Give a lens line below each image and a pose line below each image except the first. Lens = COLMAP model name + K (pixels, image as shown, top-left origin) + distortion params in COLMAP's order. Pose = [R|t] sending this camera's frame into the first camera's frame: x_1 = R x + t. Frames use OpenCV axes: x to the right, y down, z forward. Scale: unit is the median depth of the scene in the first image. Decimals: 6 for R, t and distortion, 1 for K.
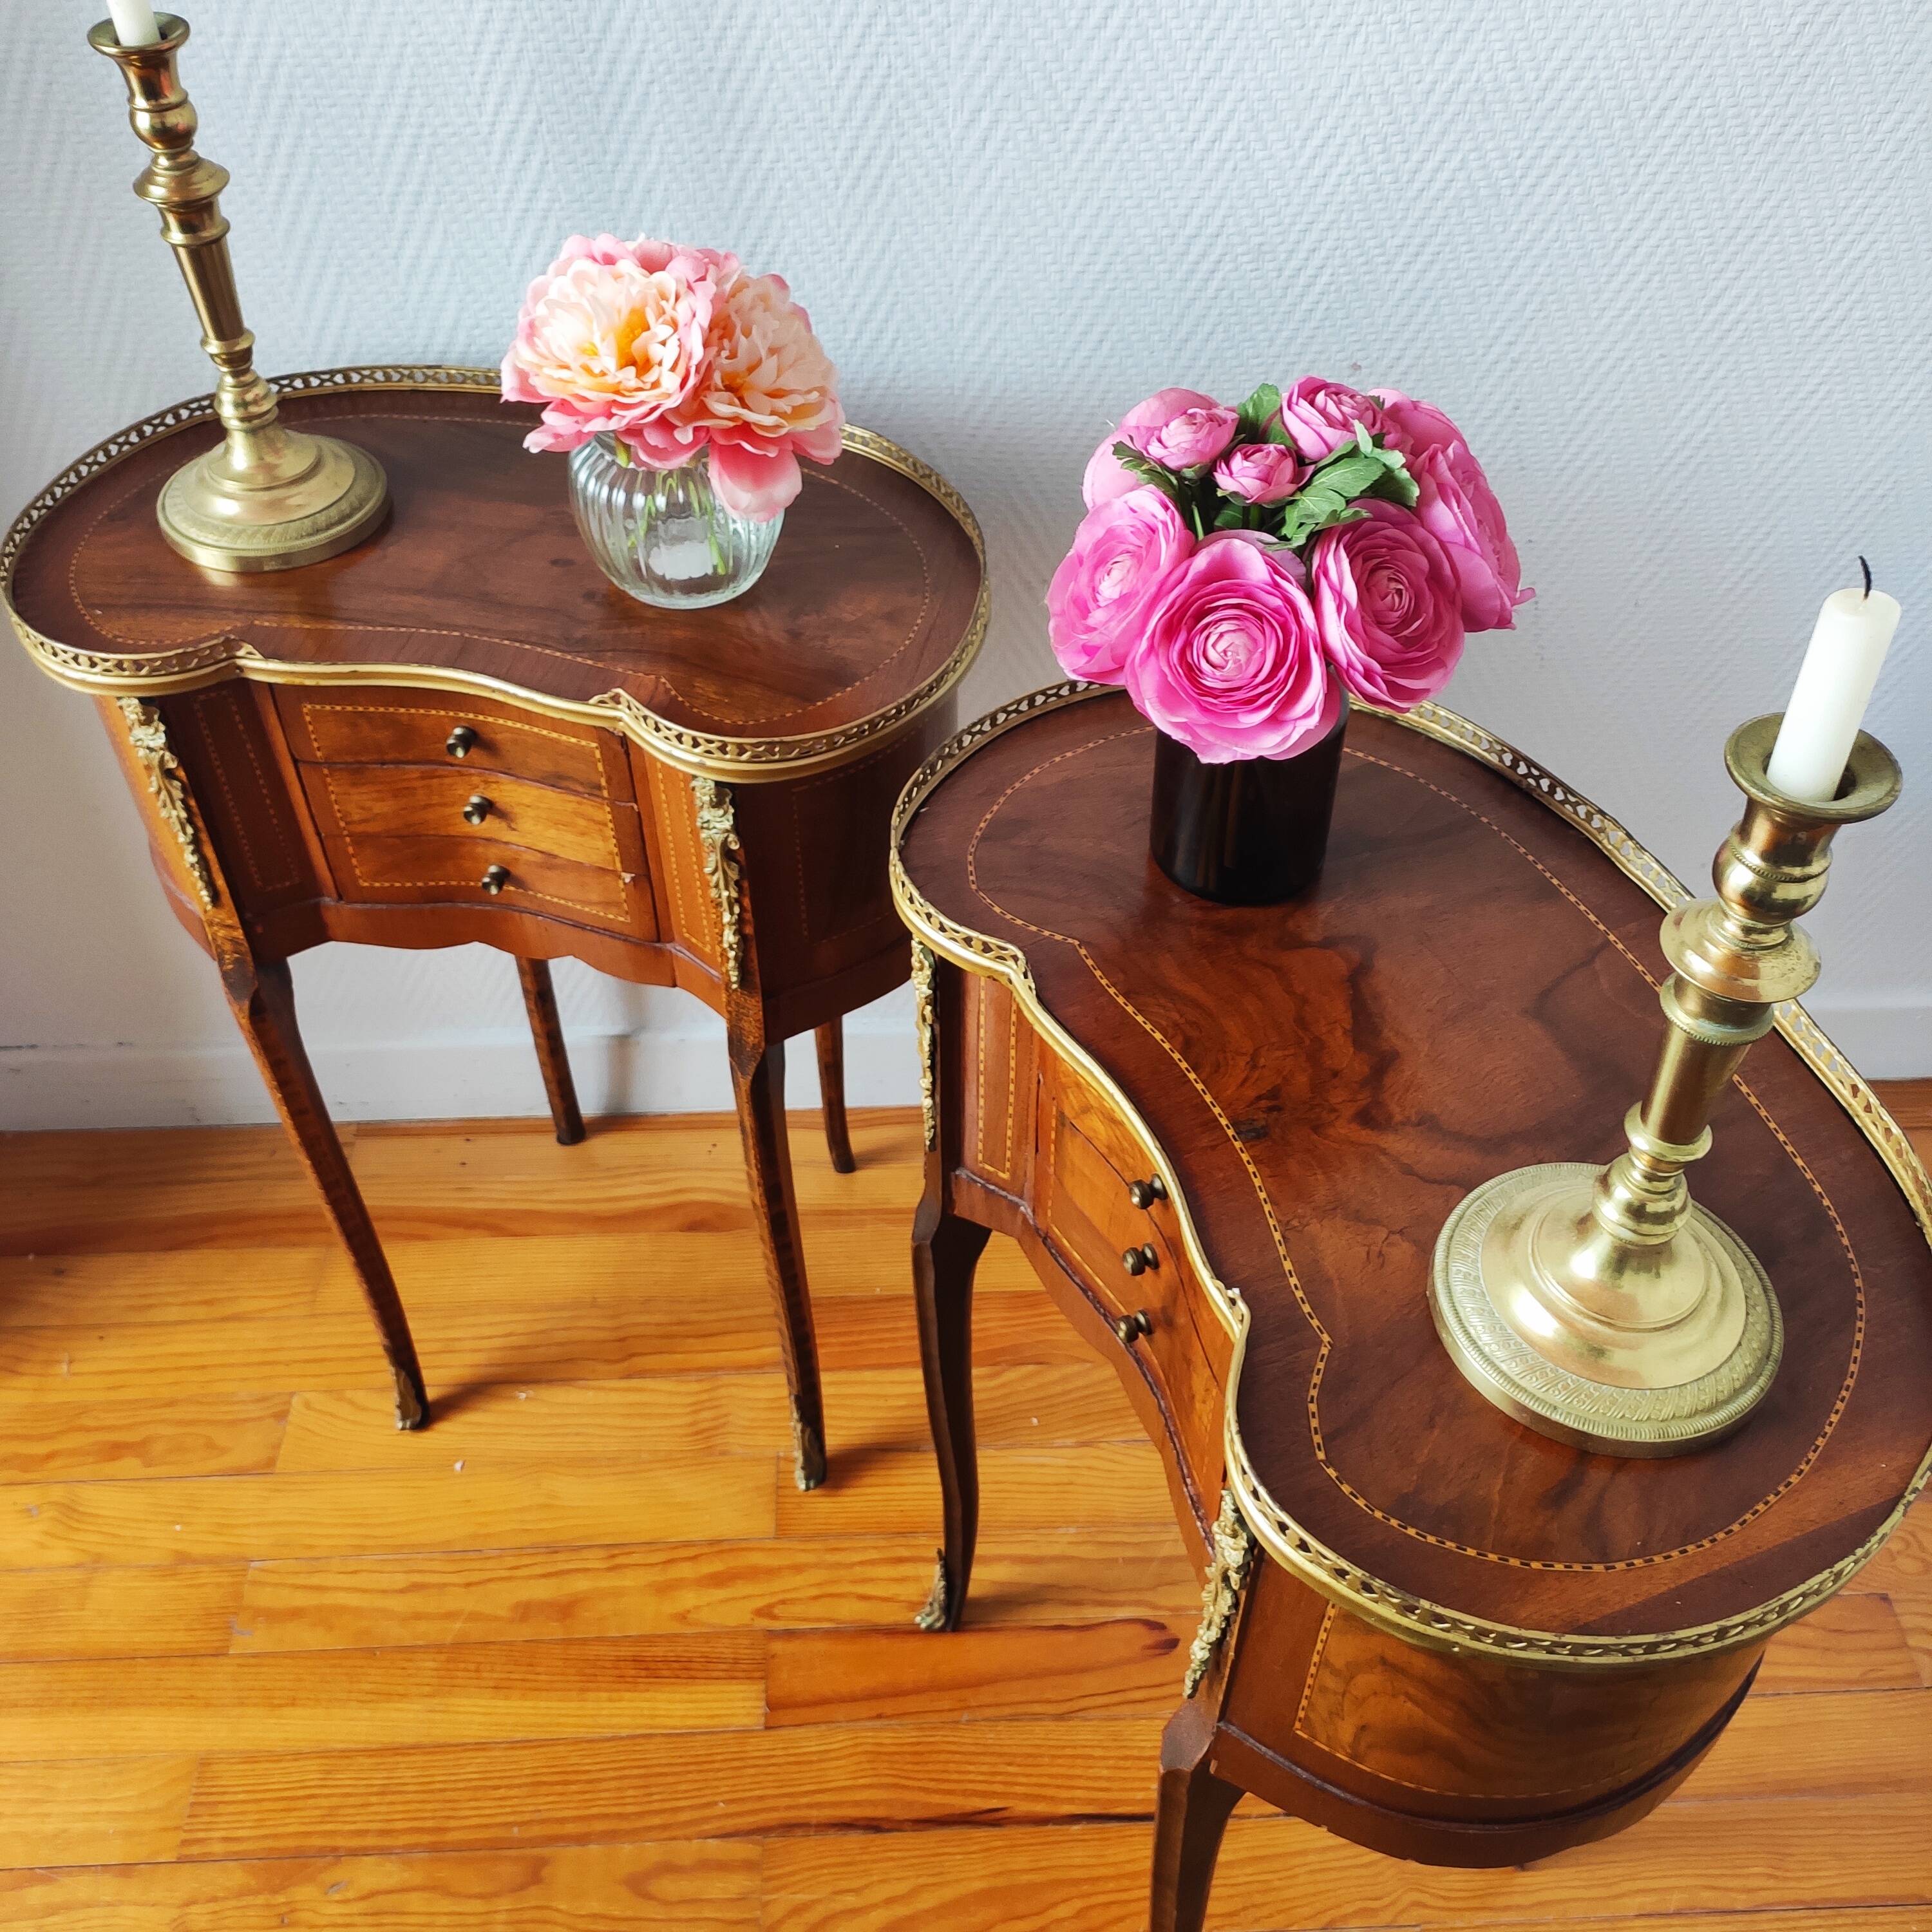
lens RADIAL K [[1909.3, 0, 963.1], [0, 1909.3, 941.8], [0, 0, 1]] dist [0.037126, 0.000000]
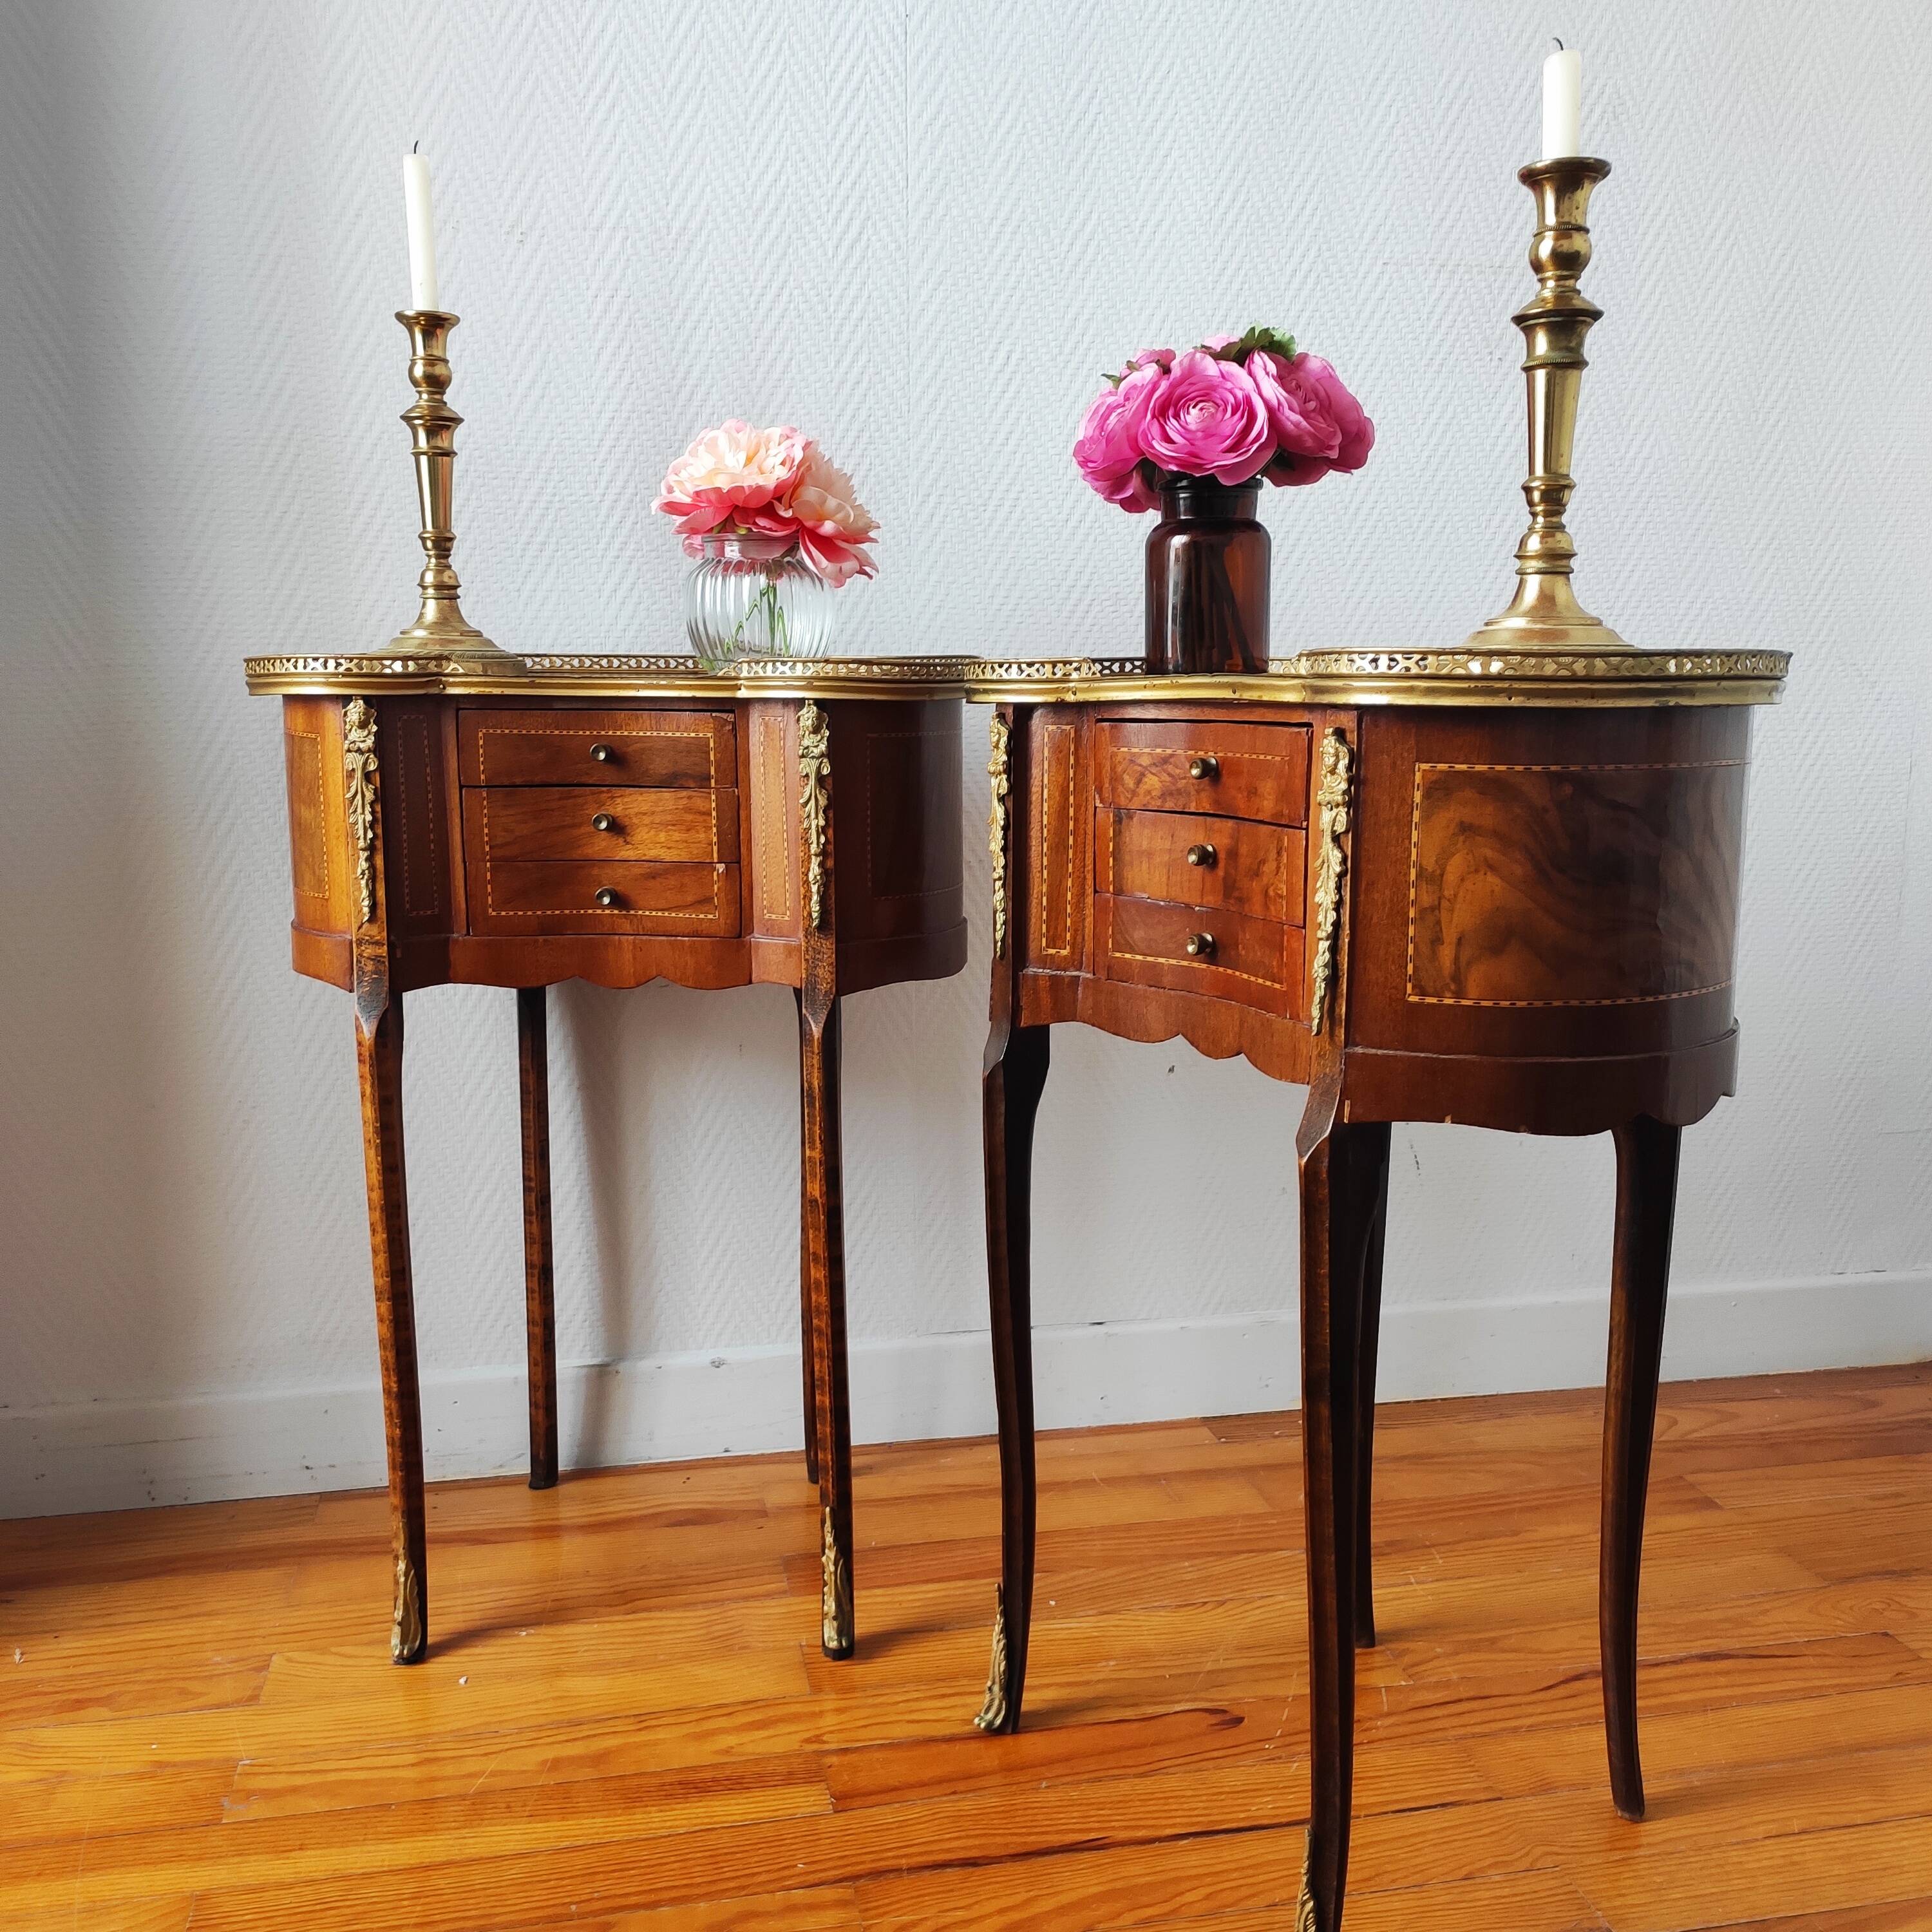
lens RADIAL K [[1909.3, 0, 953.6], [0, 1909.3, 956.2], [0, 0, 1]] dist [0.037126, 0.000000]
pose [[0.987557, -0.023302, 0.155522, -0.180332], [0.111110, 0.803249, -0.585189, 0.624616], [-0.111287, 0.595187, 0.795844, 0.011605]]
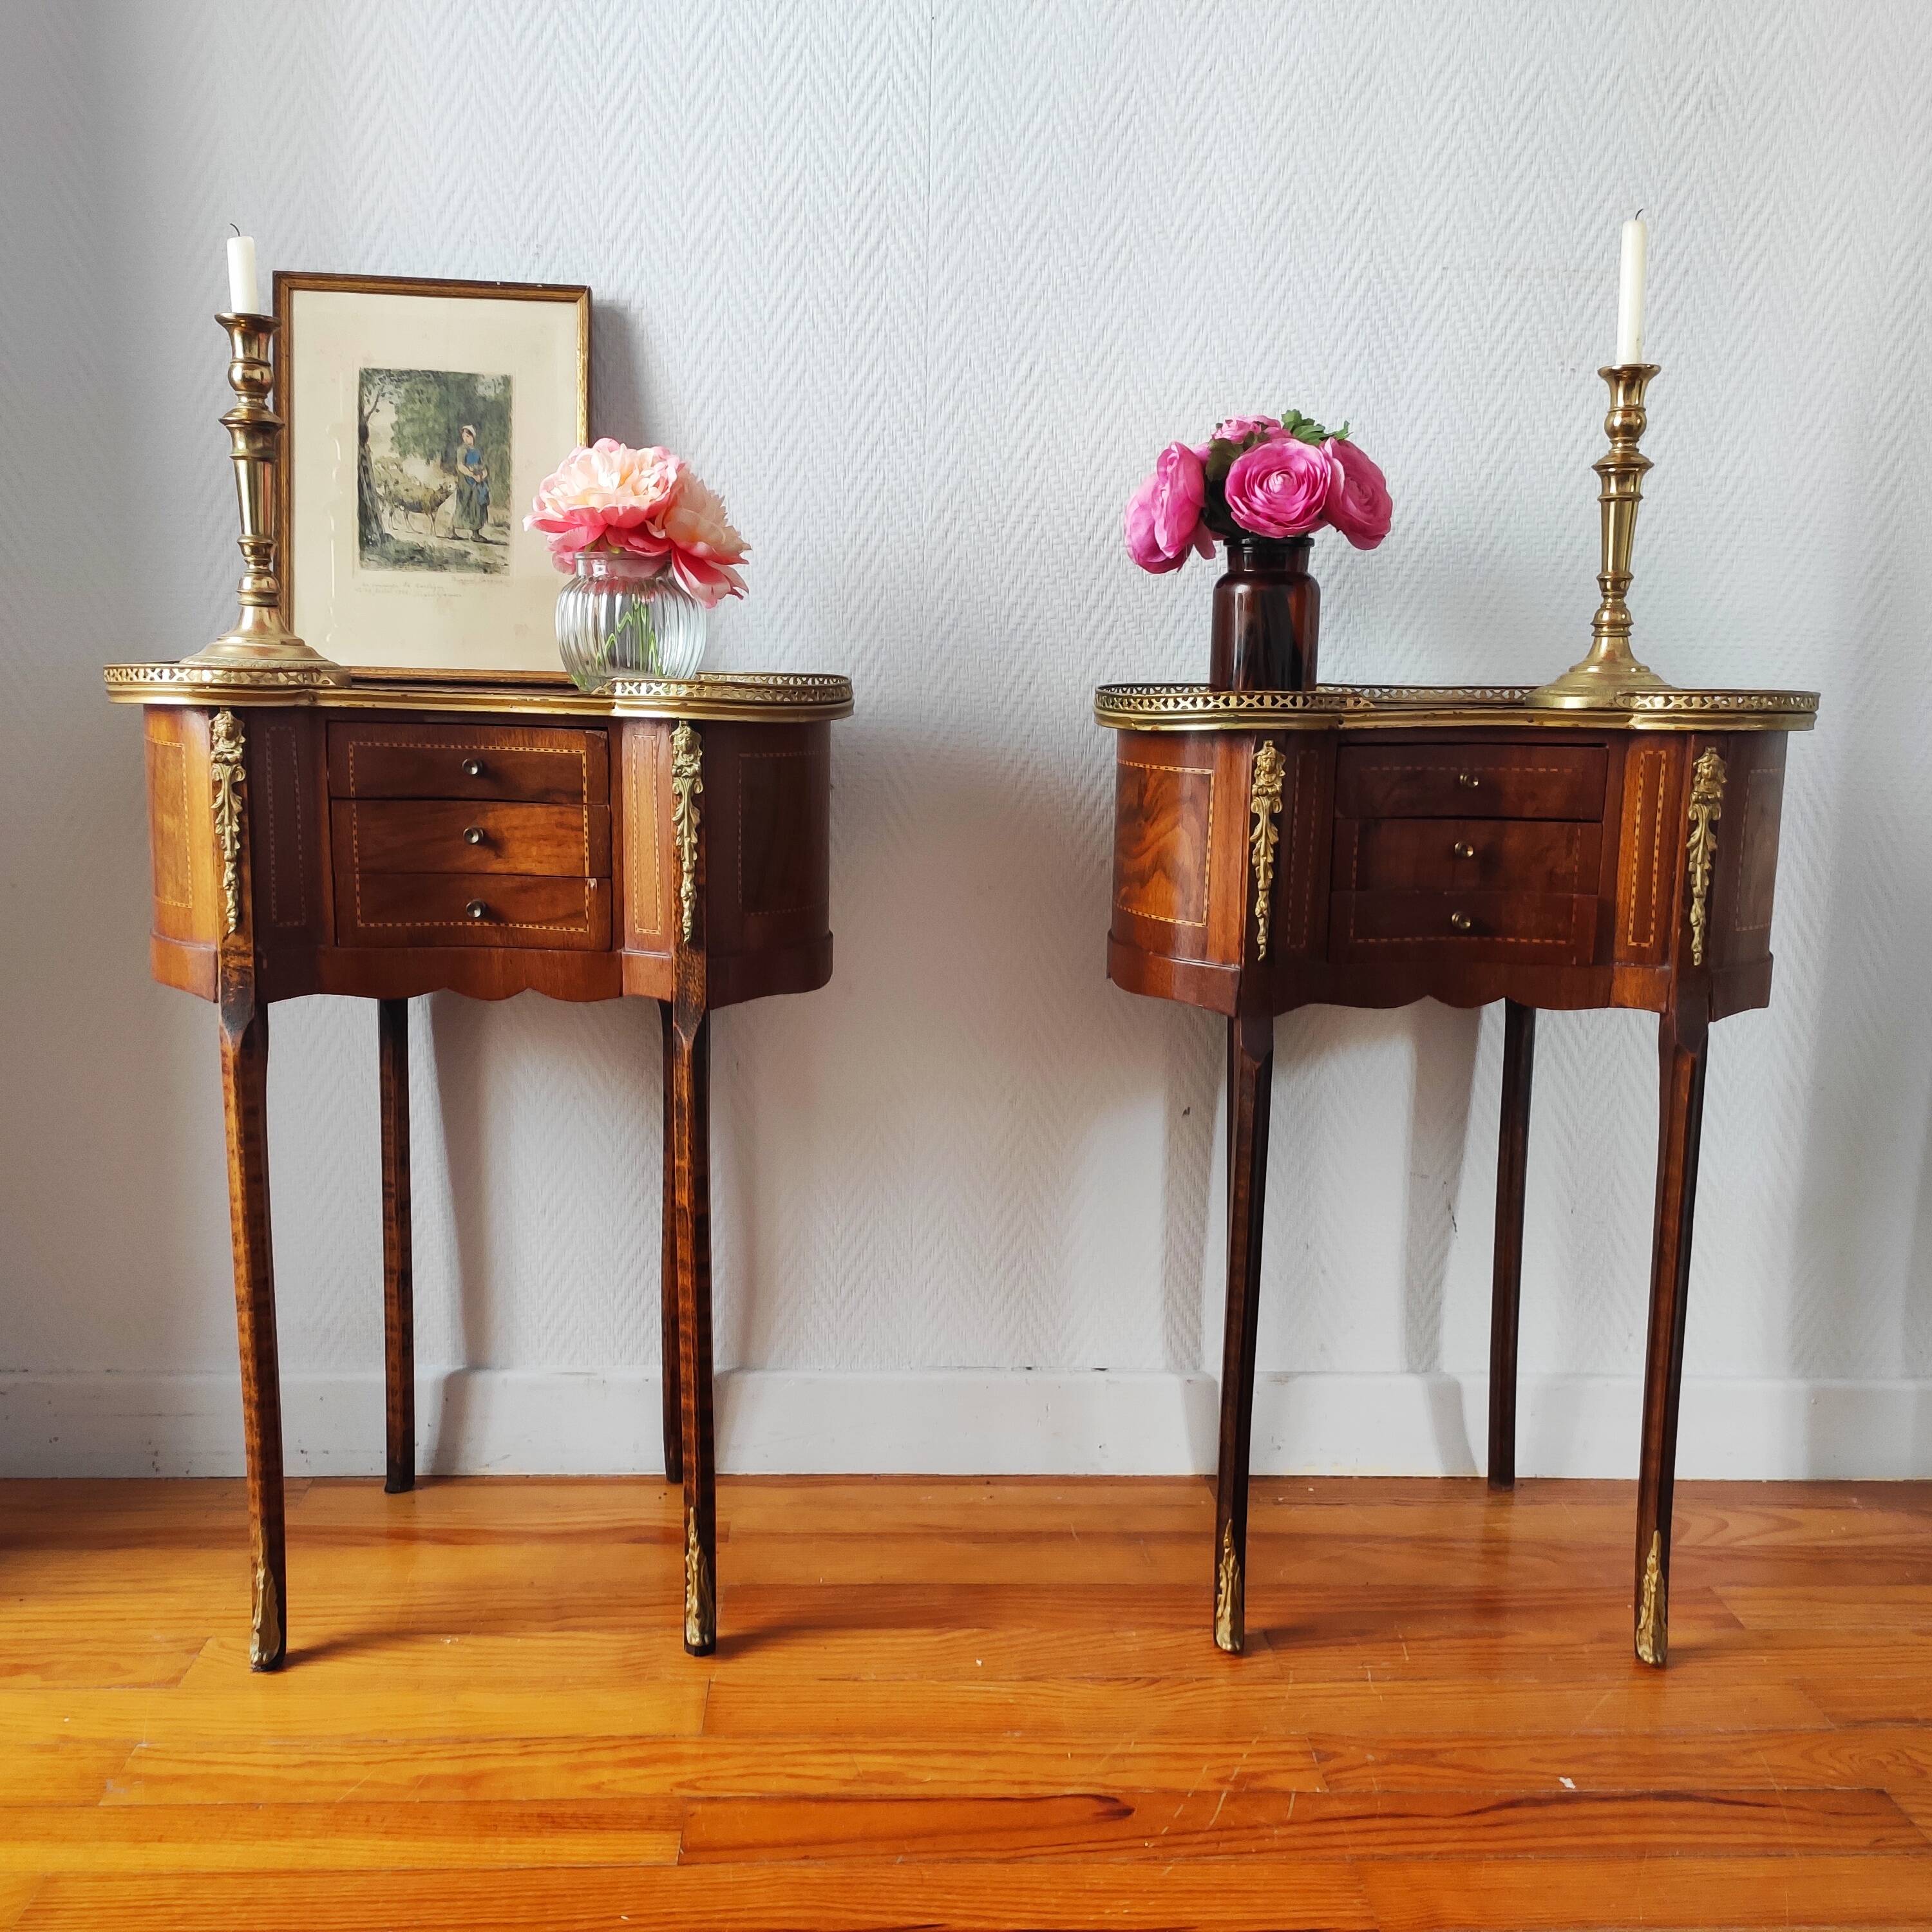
lens RADIAL K [[1909.3, 0, 950.8], [0, 1909.3, 955.4], [0, 0, 1]] dist [0.037126, 0.000000]
pose [[0.999703, 0.022756, 0.008740, 0.007477], [-0.013267, 0.808710, -0.588058, 0.593409], [-0.020450, 0.587767, 0.808771, 0.010962]]
